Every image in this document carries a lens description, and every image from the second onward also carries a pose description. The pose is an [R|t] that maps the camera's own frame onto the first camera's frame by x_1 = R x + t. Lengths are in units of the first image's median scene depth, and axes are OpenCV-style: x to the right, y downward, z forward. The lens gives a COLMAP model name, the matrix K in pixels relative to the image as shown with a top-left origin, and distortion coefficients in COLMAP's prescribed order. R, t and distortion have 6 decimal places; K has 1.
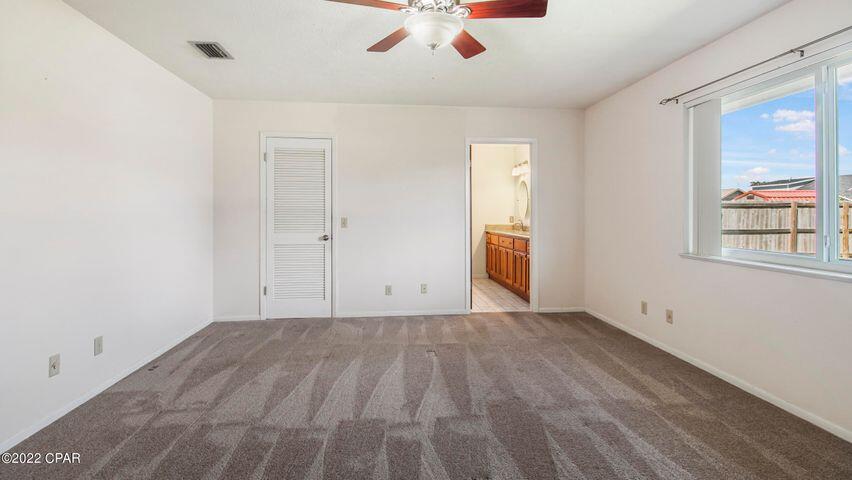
lens RADIAL K [[392.7, 0, 426.0], [0, 392.7, 240.0], [0, 0, 1]] dist [0.000372, 0.000039]
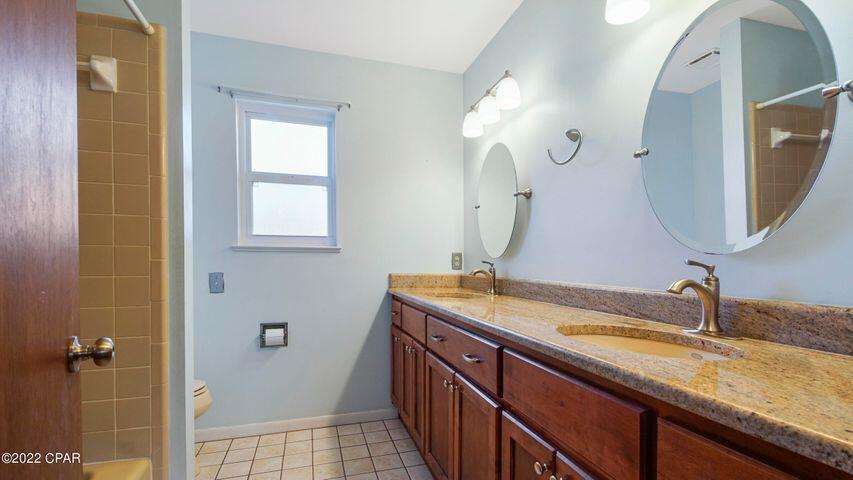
lens RADIAL K [[385.8, 0, 426.5], [0, 385.8, 240.0], [0, 0, 1]] dist [-0.000500, -0.000199]
pose [[0.980860, 0.014117, 0.194203, 0.116465], [0.010149, 0.992306, -0.123394, -0.027148], [-0.194451, 0.123003, 0.973170, 0.645841]]
